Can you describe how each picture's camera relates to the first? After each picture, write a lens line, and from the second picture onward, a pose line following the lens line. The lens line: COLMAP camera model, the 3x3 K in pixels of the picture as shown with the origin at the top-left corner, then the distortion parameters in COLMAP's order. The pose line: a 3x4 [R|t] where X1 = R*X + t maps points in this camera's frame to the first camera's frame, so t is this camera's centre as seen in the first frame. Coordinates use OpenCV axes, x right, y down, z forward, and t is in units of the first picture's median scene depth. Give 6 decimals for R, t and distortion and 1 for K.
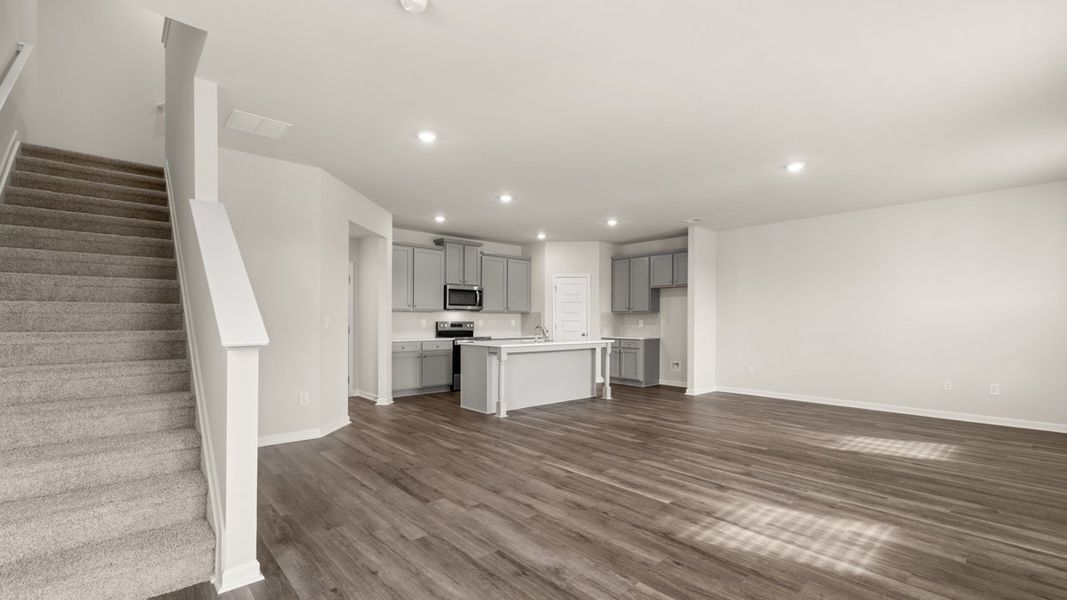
lens RADIAL K [[461.8, 0, 540.9], [0, 461.8, 321.1], [0, 0, 1]] dist [-0.000400, -0.000023]
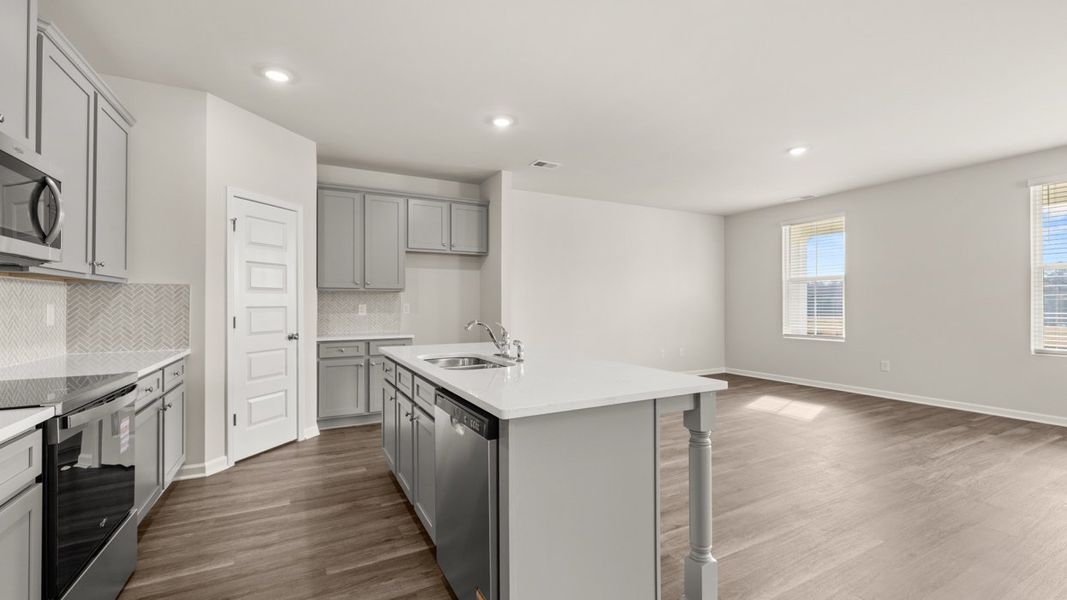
lens RADIAL K [[447.9, 0, 531.6], [0, 447.9, 297.3], [0, 0, 1]] dist [-0.001686, -0.000146]
pose [[0.249471, 0.010436, 0.968326, -0.294444], [0.003851, 0.999923, -0.011769, -0.003950], [-0.968375, 0.006665, 0.249411, 0.722853]]
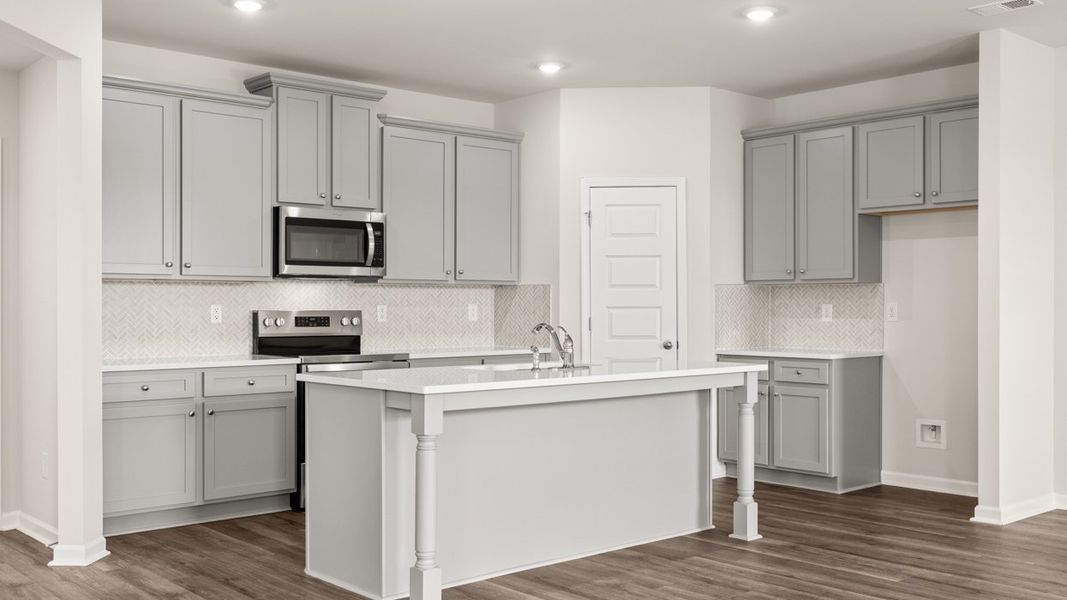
lens RADIAL K [[1040.2, 0, 533.5], [0, 1040.2, 300.0], [0, 0, 1]] dist [-0.000861, 0.002657]
pose [[0.999916, -0.004093, -0.012290, -0.002250], [0.004011, 0.999969, -0.006720, -0.001021], [0.012317, 0.006670, 0.999902, 0.204359]]
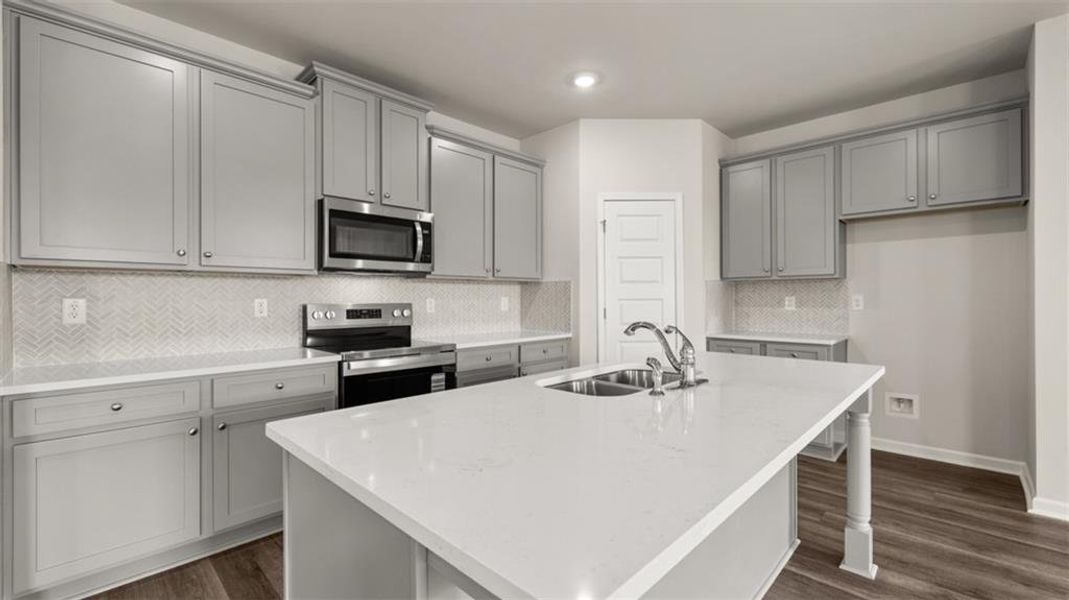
lens RADIAL K [[448.7, 0, 532.6], [0, 448.7, 297.3], [0, 0, 1]] dist [-0.001686, -0.000146]
pose [[0.998308, -0.007224, 0.057693, -0.066050], [0.007397, 0.999969, -0.002778, -0.002136], [-0.057671, 0.003200, 0.998330, 0.632128]]
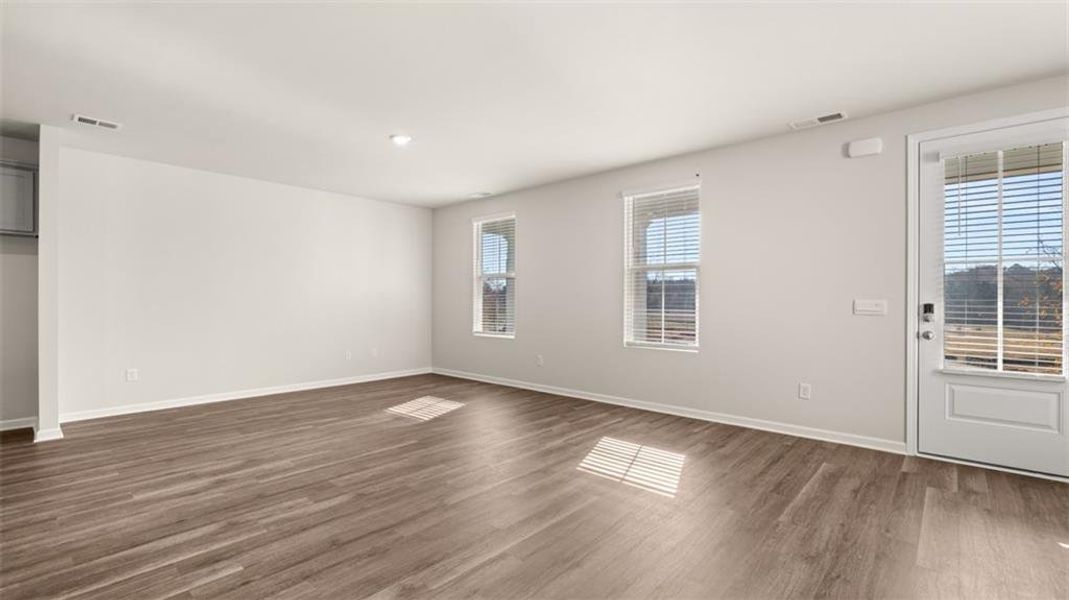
lens RADIAL K [[472.0, 0, 533.1], [0, 472.0, 296.4], [0, 0, 1]] dist [-0.003521, -0.000107]
pose [[-0.095986, 0.003251, 0.995377, -0.245724], [-0.000805, 0.999994, -0.003344, -0.004810], [-0.995382, -0.001122, -0.095982, 0.449702]]
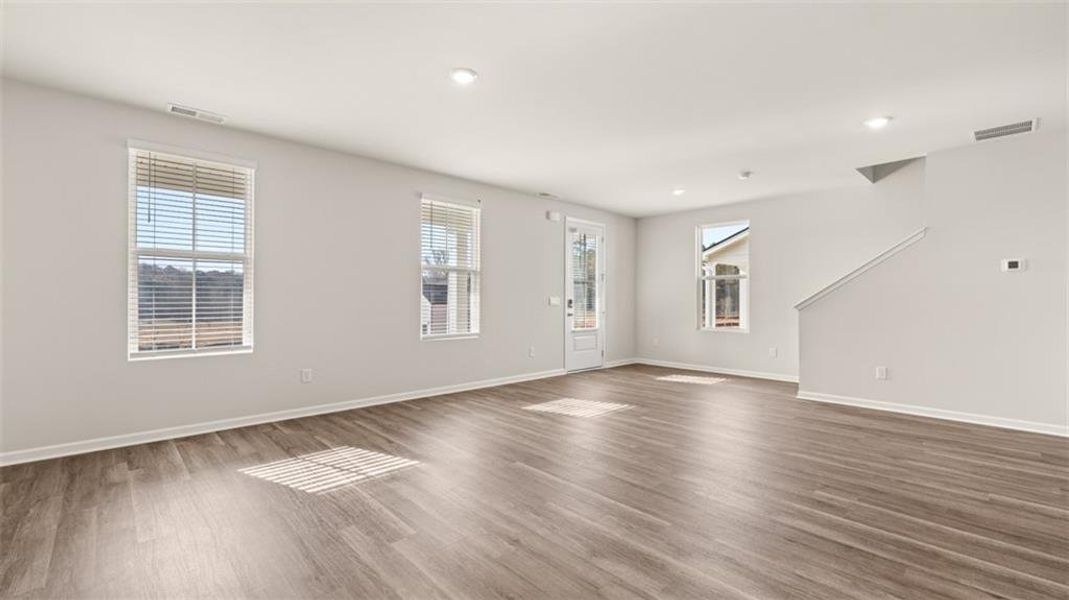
lens RADIAL K [[448.7, 0, 532.6], [0, 448.7, 297.3], [0, 0, 1]] dist [-0.001686, -0.000146]
pose [[-0.999754, -0.008158, -0.020611, 0.250249], [-0.008107, 0.999964, -0.002565, -0.000755], [0.020632, -0.002397, -0.999784, 0.919431]]
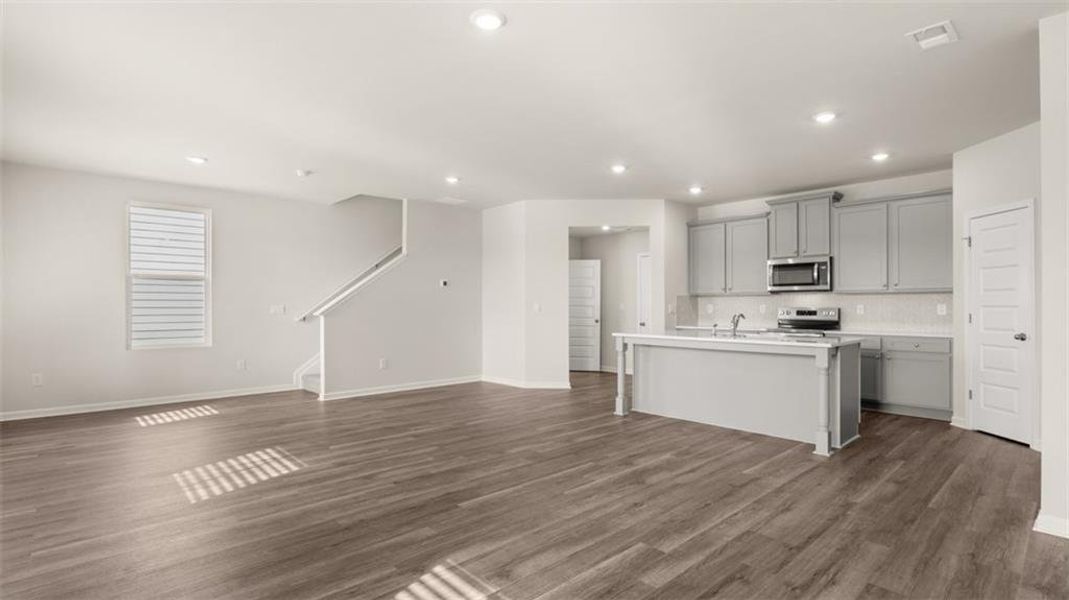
lens RADIAL K [[509.1, 0, 530.9], [0, 509.1, 301.4], [0, 0, 1]] dist [-0.003511, -0.000599]
pose [[0.004918, -0.010727, -0.999930, 0.626499], [0.000450, 0.999942, -0.010725, -0.000183], [0.999988, -0.000397, 0.004922, 0.572960]]
